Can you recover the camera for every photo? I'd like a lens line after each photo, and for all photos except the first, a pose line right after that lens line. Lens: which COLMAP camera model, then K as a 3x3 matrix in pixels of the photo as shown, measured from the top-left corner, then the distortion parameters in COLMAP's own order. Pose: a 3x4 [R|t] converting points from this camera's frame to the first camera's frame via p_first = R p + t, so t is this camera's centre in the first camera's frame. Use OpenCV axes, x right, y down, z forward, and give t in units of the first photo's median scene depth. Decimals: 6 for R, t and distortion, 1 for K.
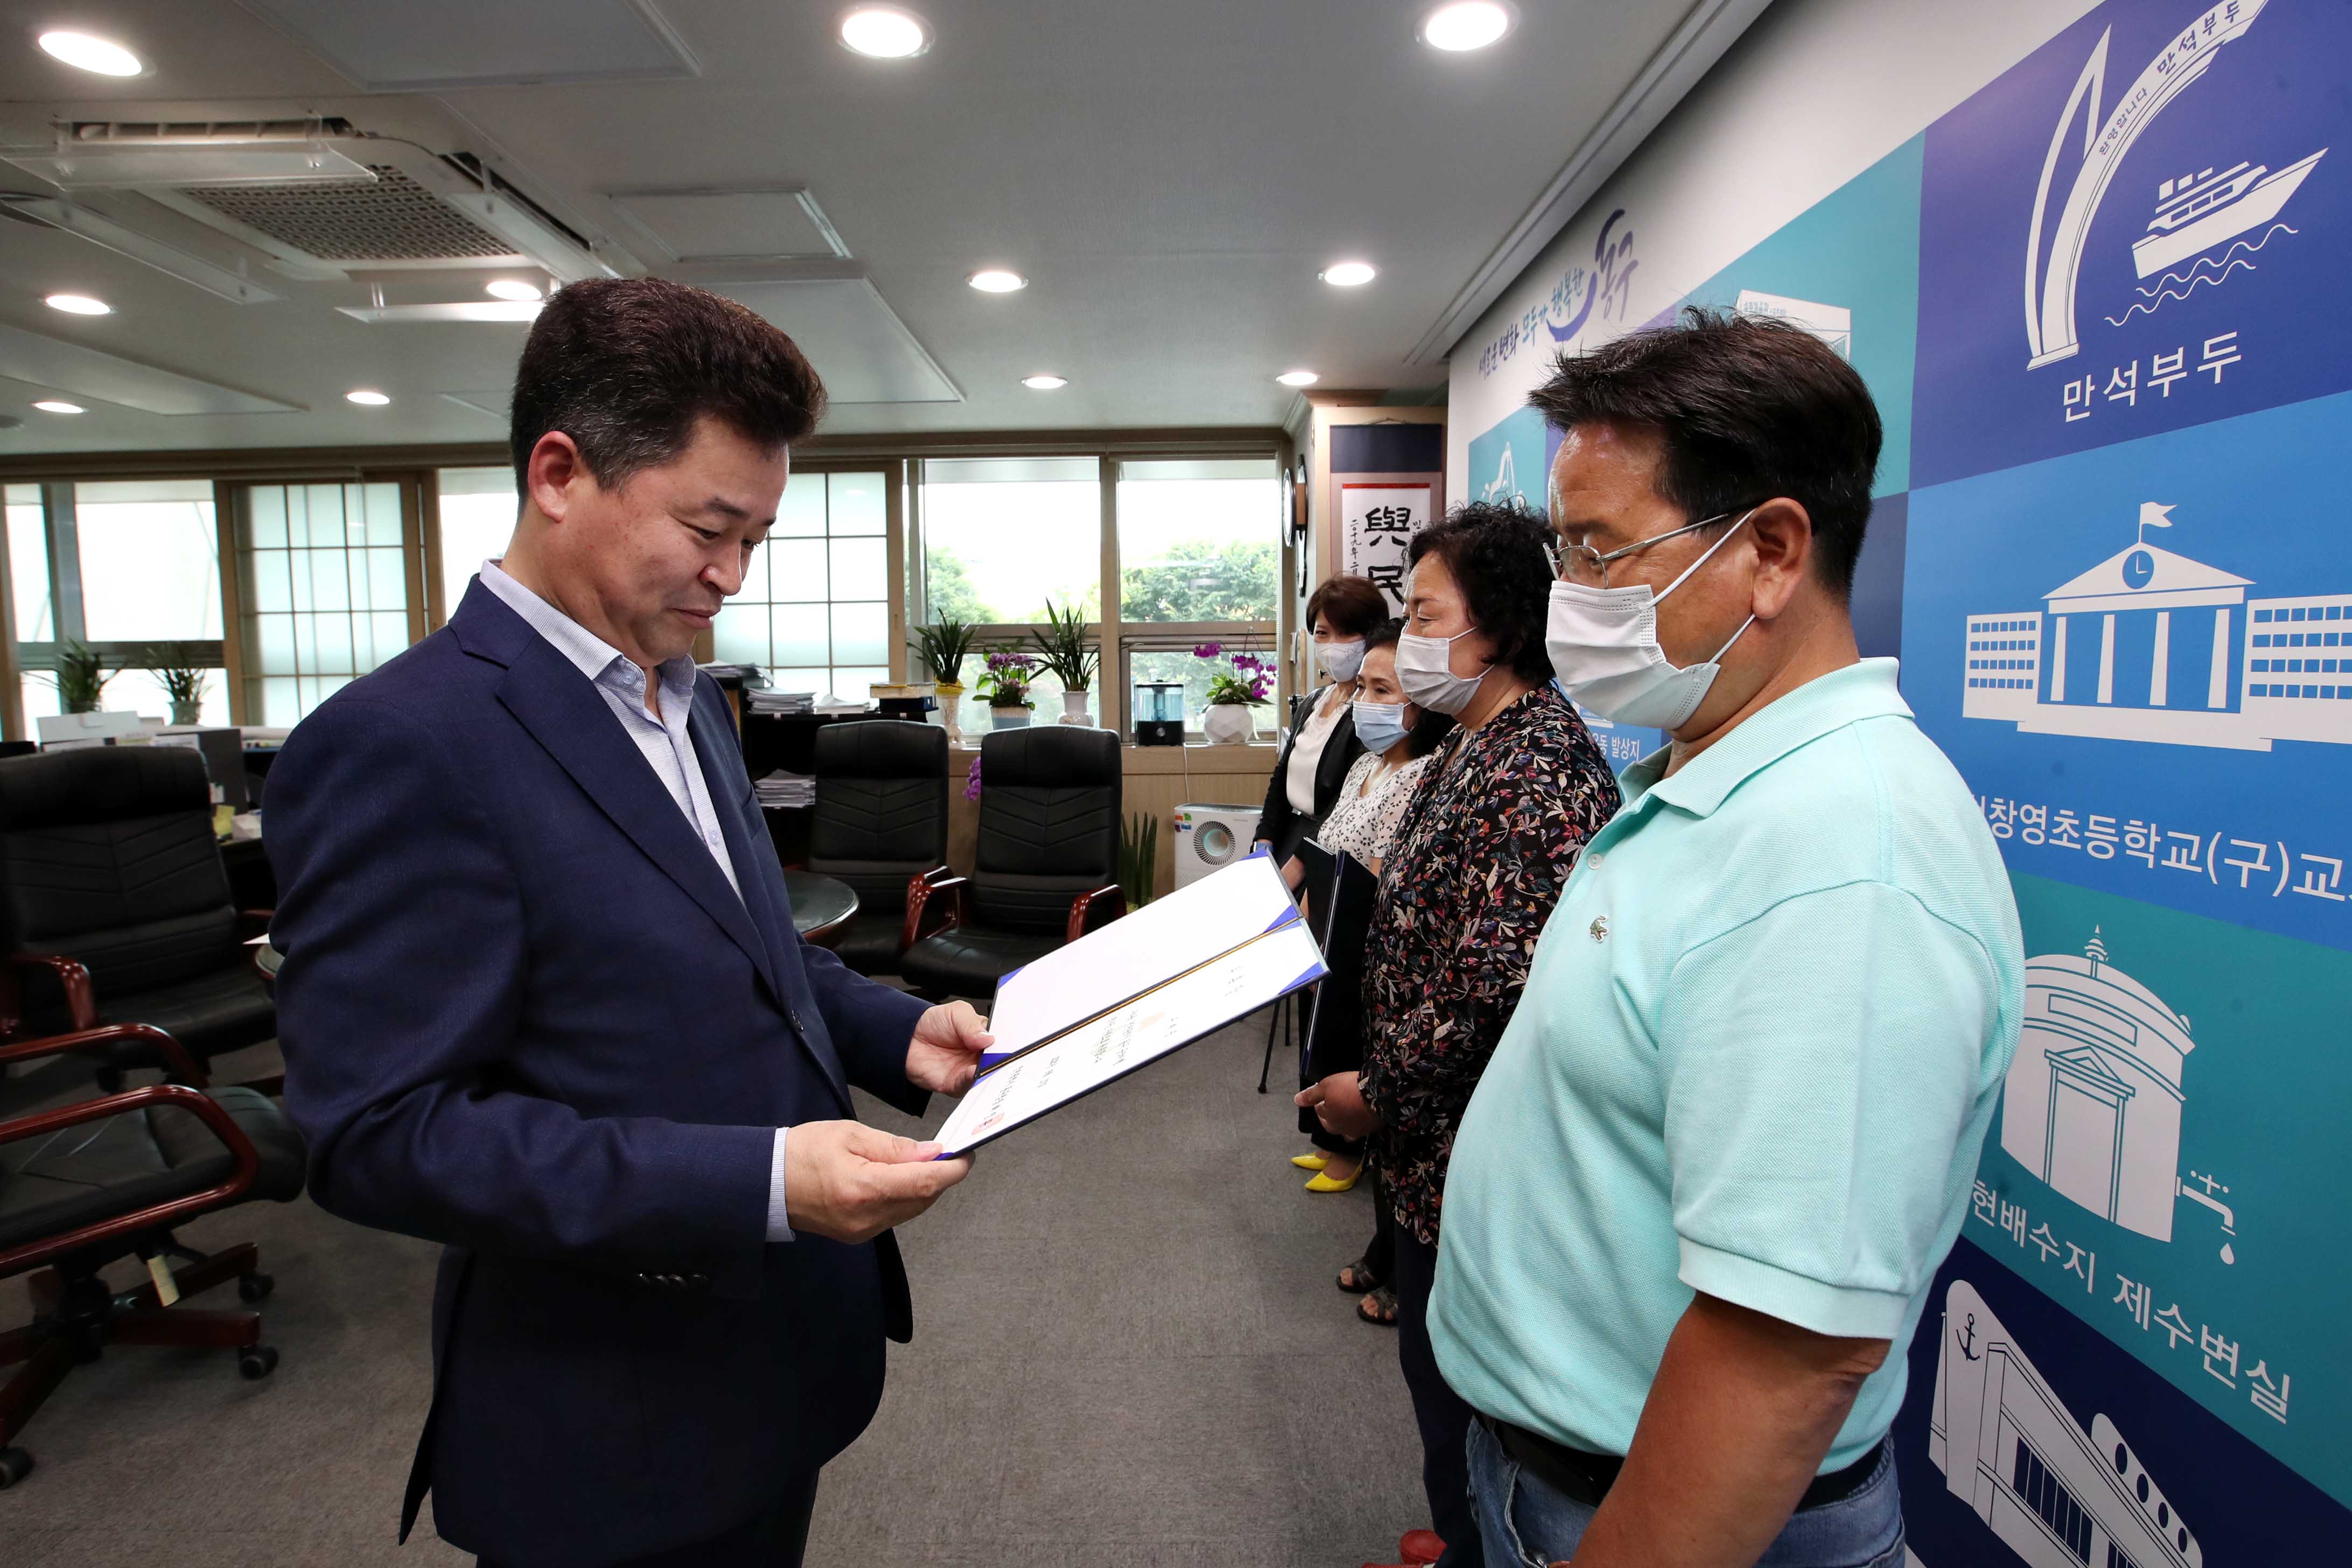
lens RADIAL K [[1110.4, 0, 1116.4], [0, 1110.4, 746.4], [0, 0, 1]] dist [-0.023727, 0.000748]
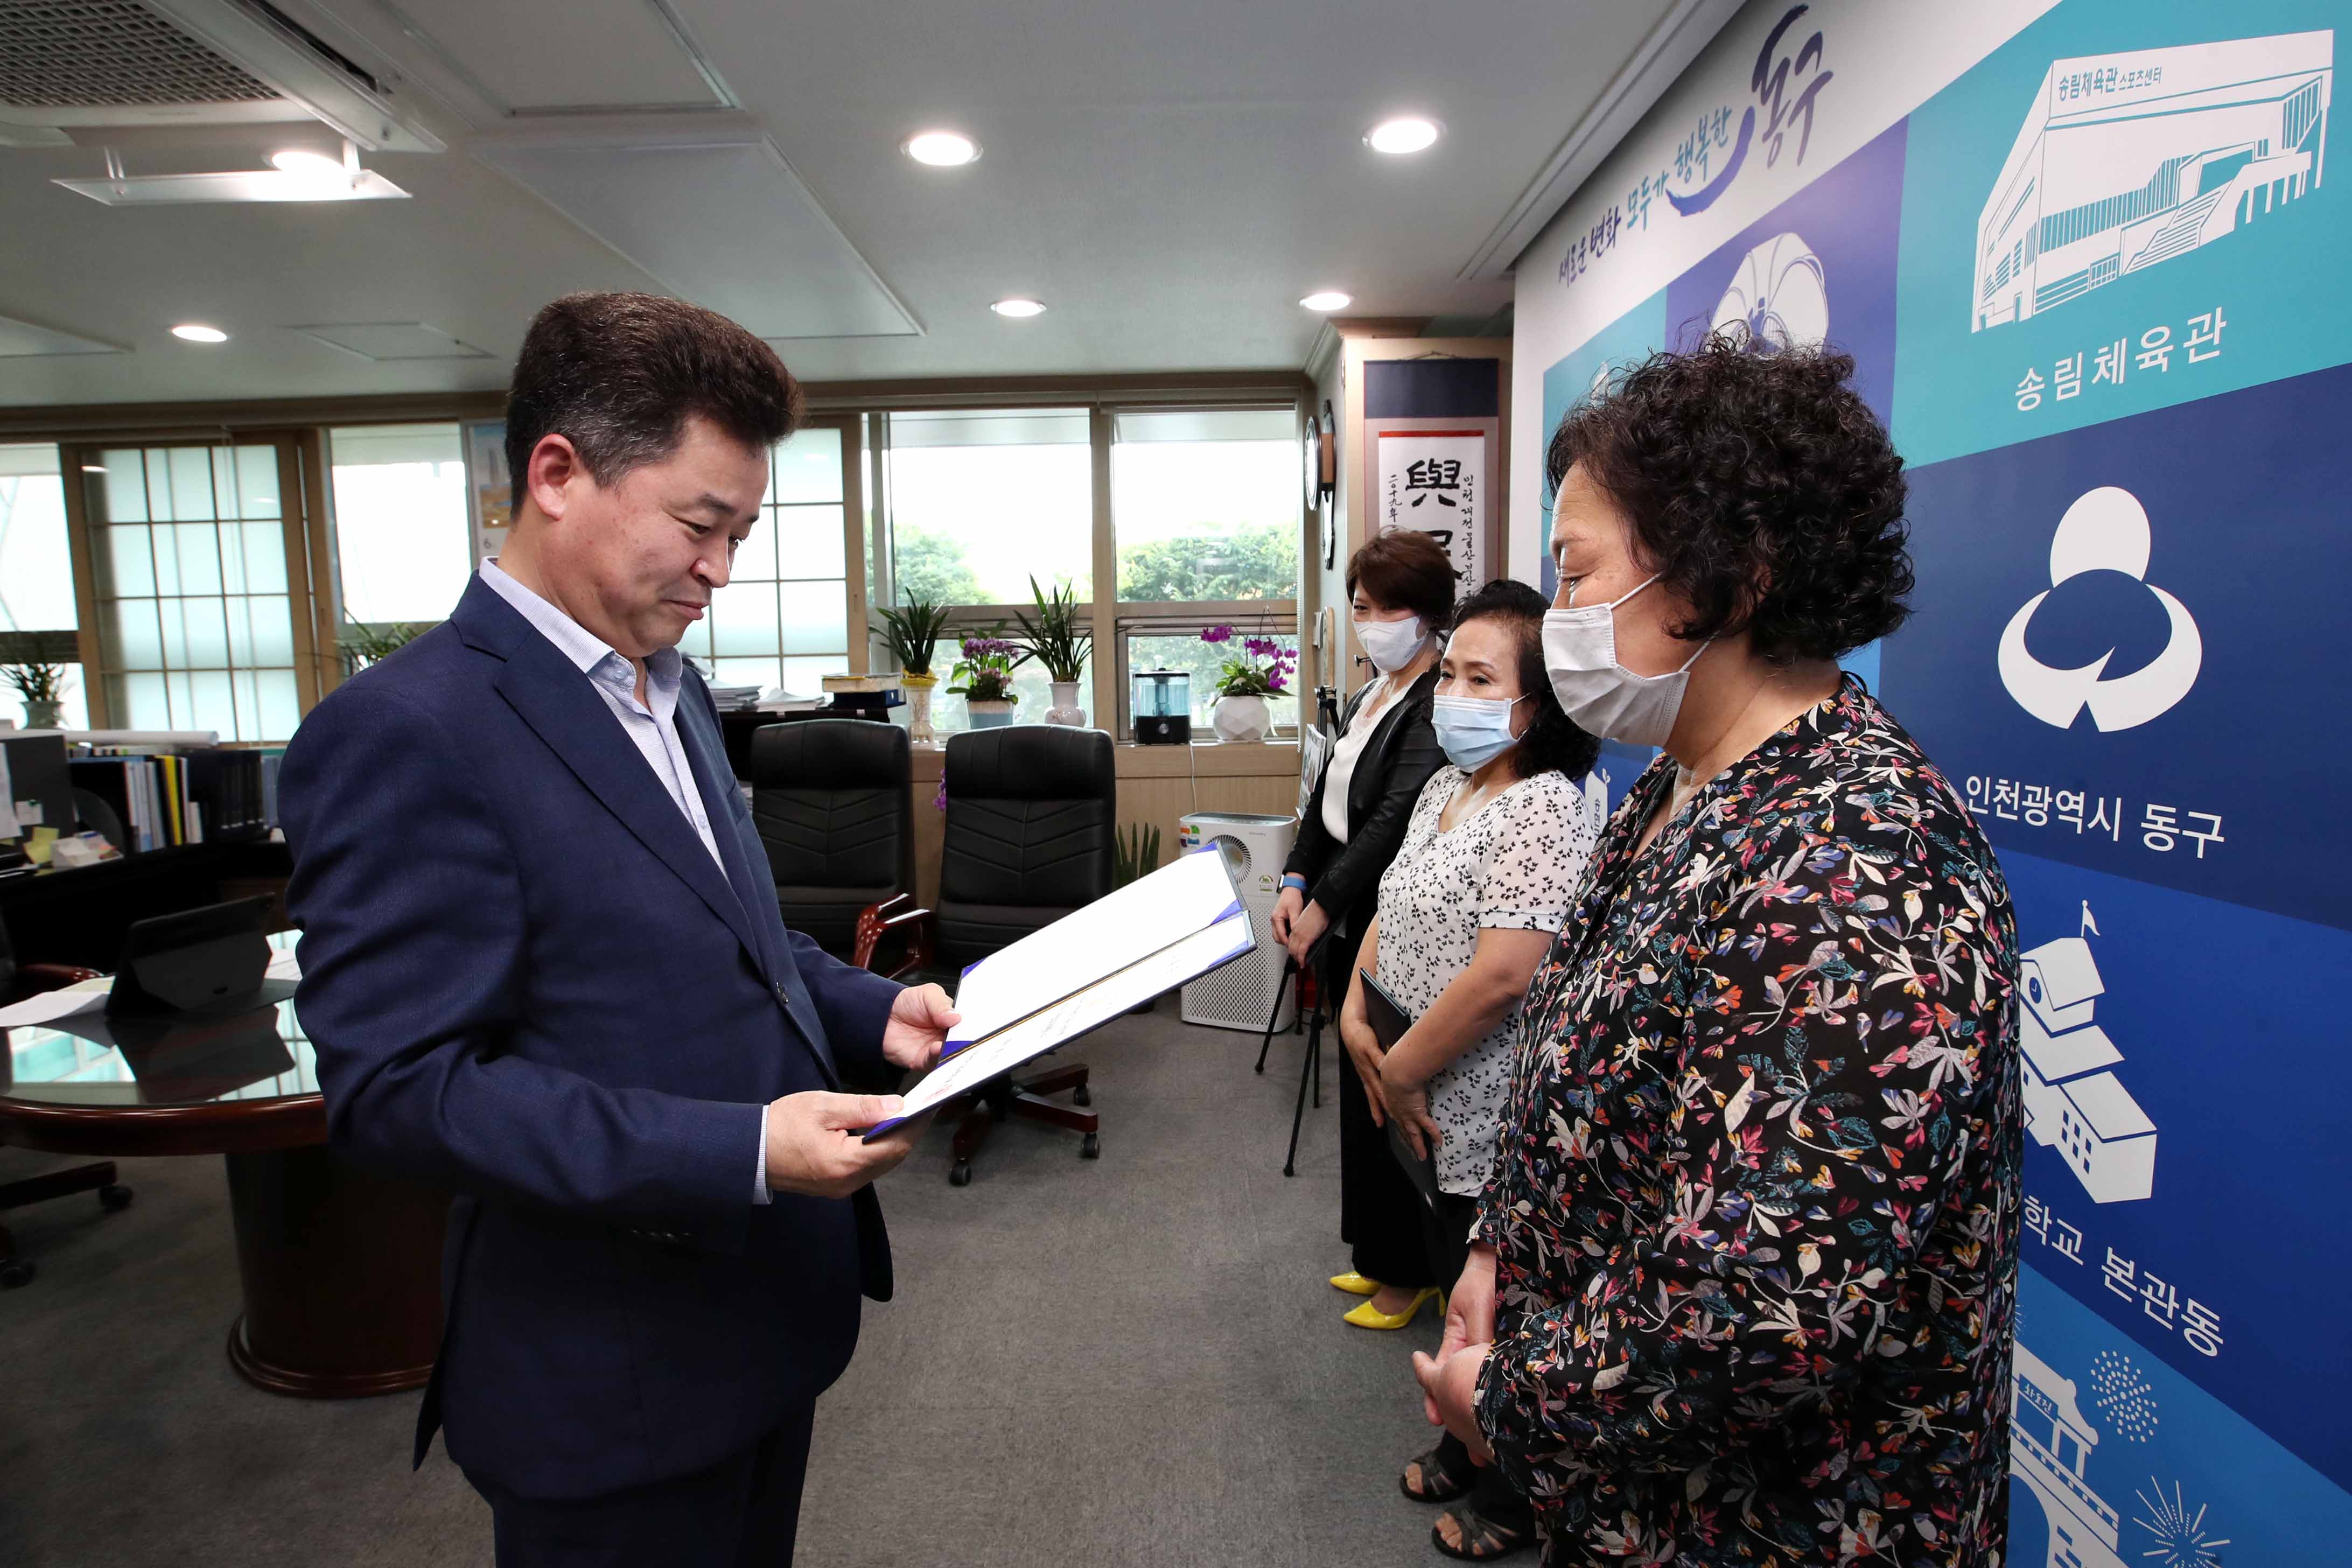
lens RADIAL K [[1128.0, 0, 1128.6], [0, 1128.0, 767.4], [0, 0, 1]] dist [-0.022763, 0.000806]
pose [[0.999956, -0.007148, 0.006058, 0.007186], [0.006969, 0.999554, 0.029040, -0.008598], [-0.006263, -0.028996, 0.999560, 0.120195]]
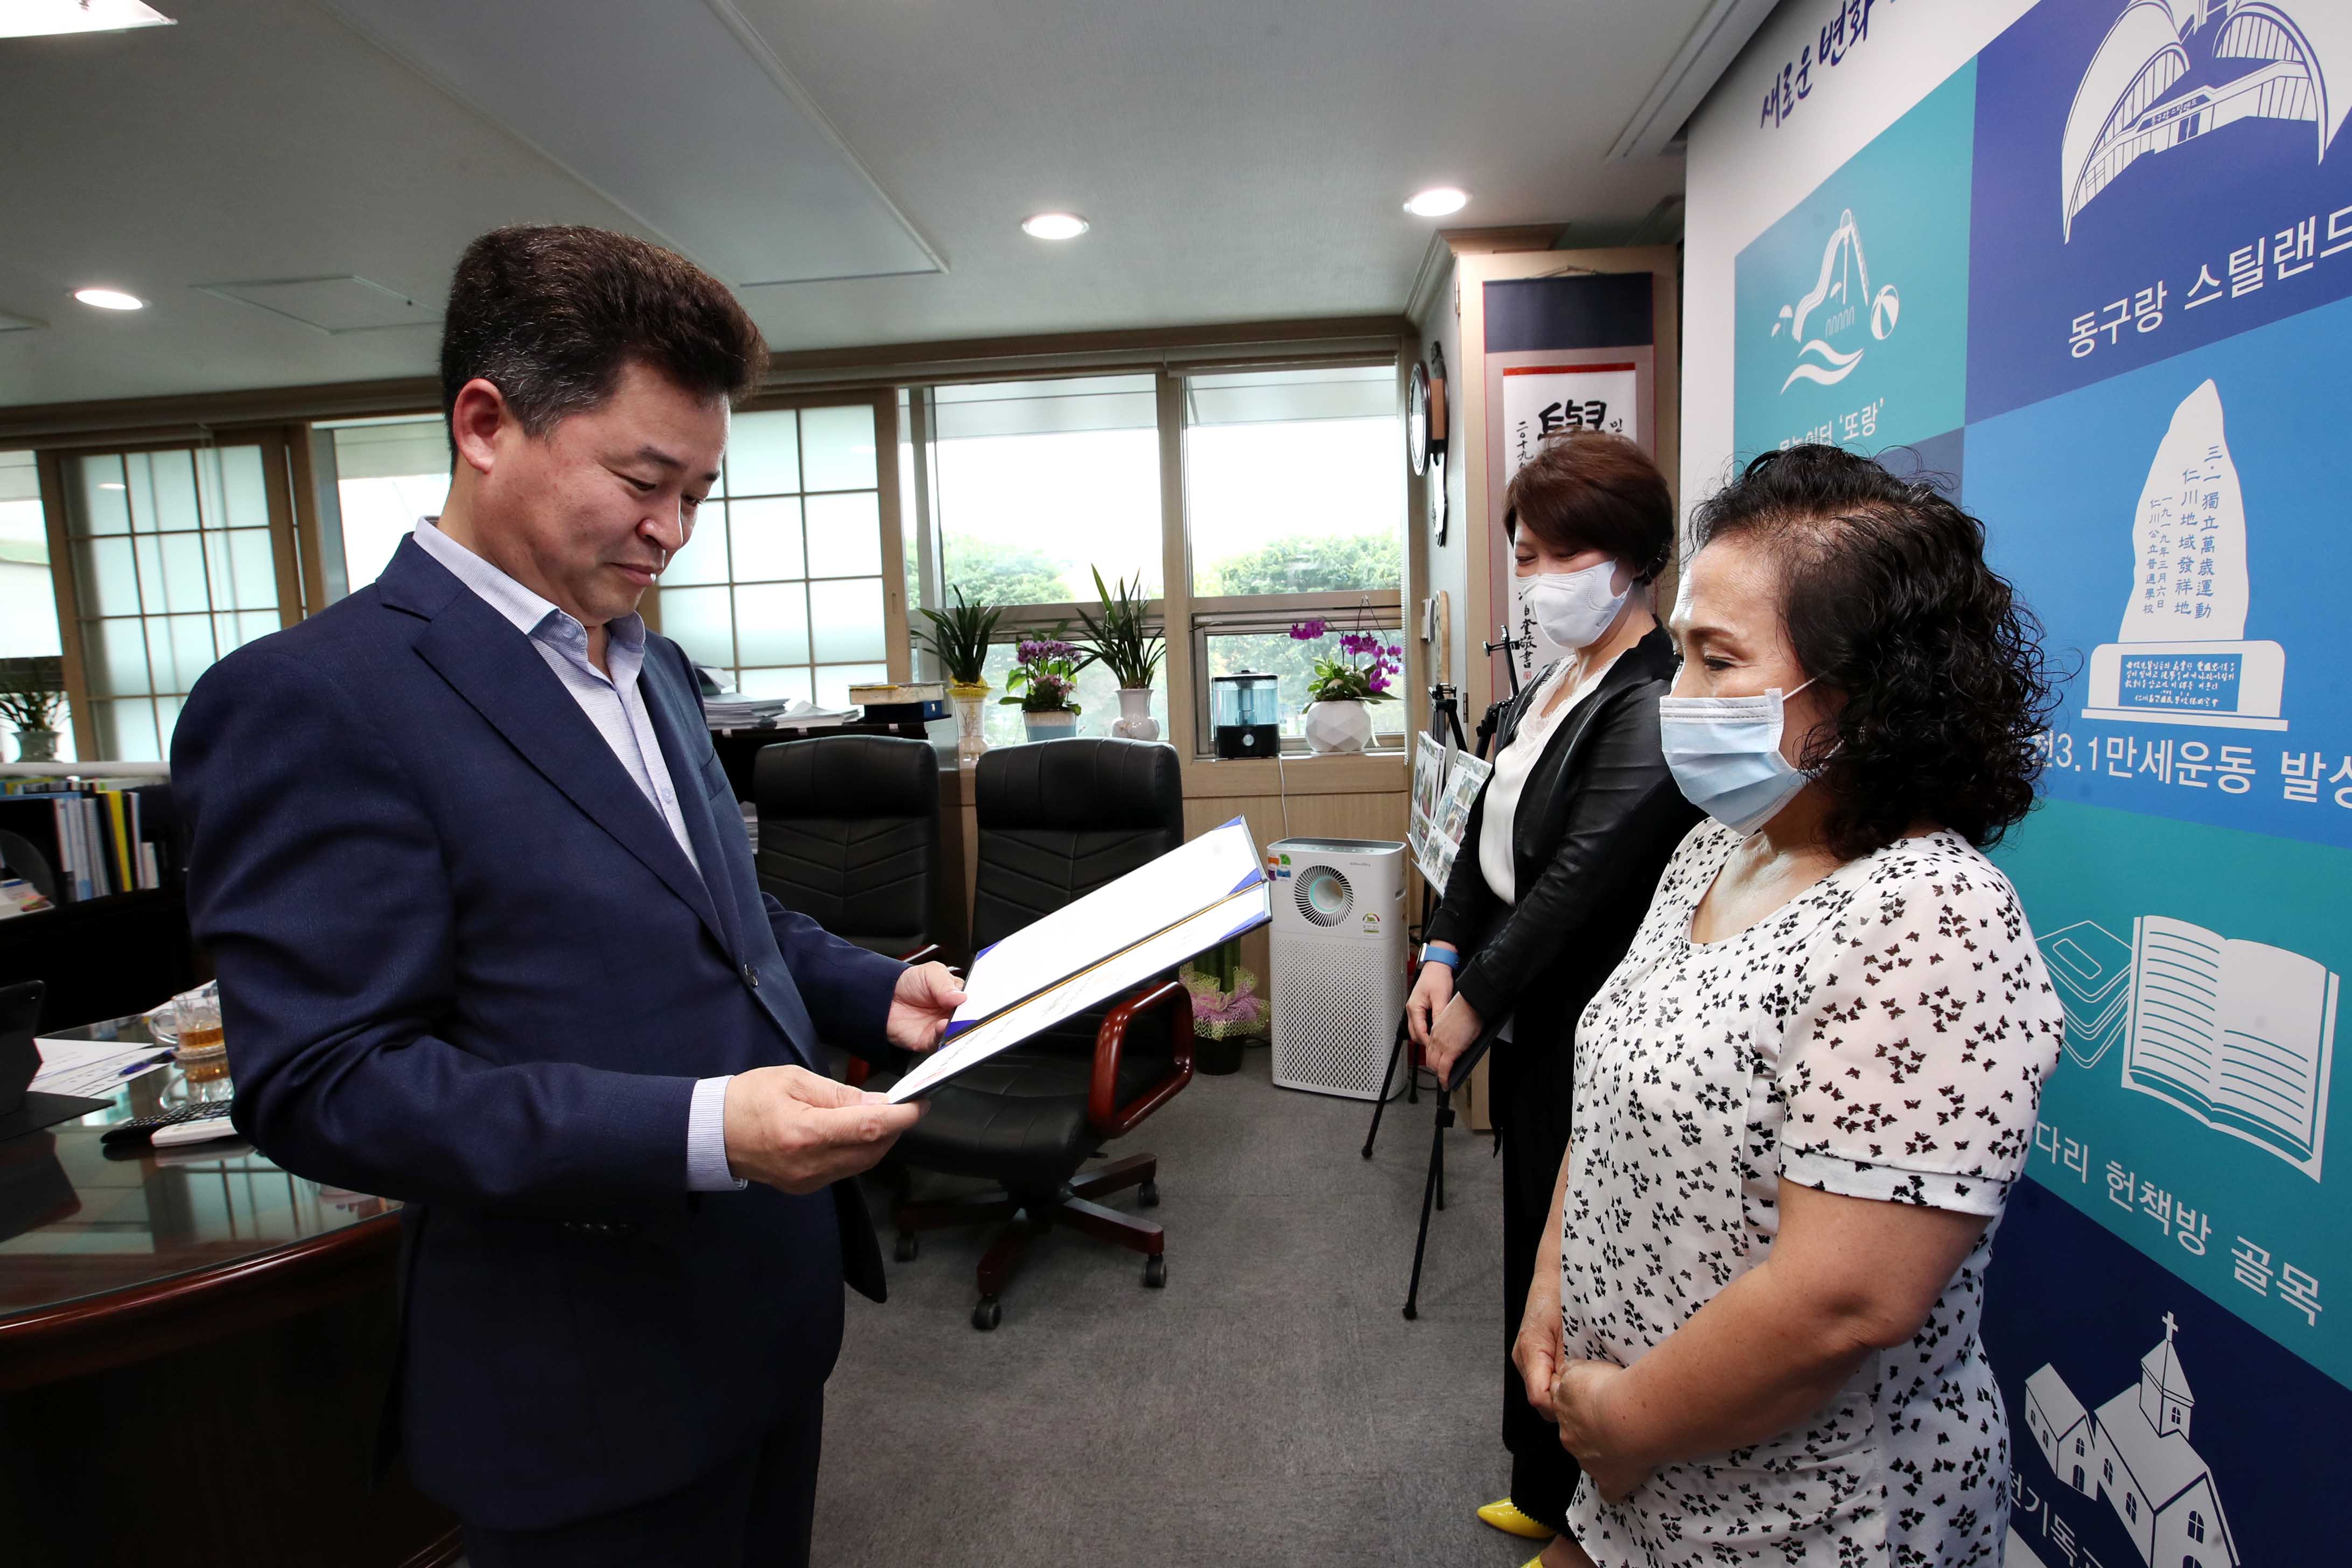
lens RADIAL K [[1092.4, 0, 1176.0], [0, 1092.4, 784.0], [0, 0, 1]] dist [-0.023400, 0.000090]
pose [[0.998923, -0.022874, -0.040357, 0.020524], [0.024214, 0.999161, 0.033040, -0.008841], [0.039567, -0.033981, 0.998639, 0.259961]]
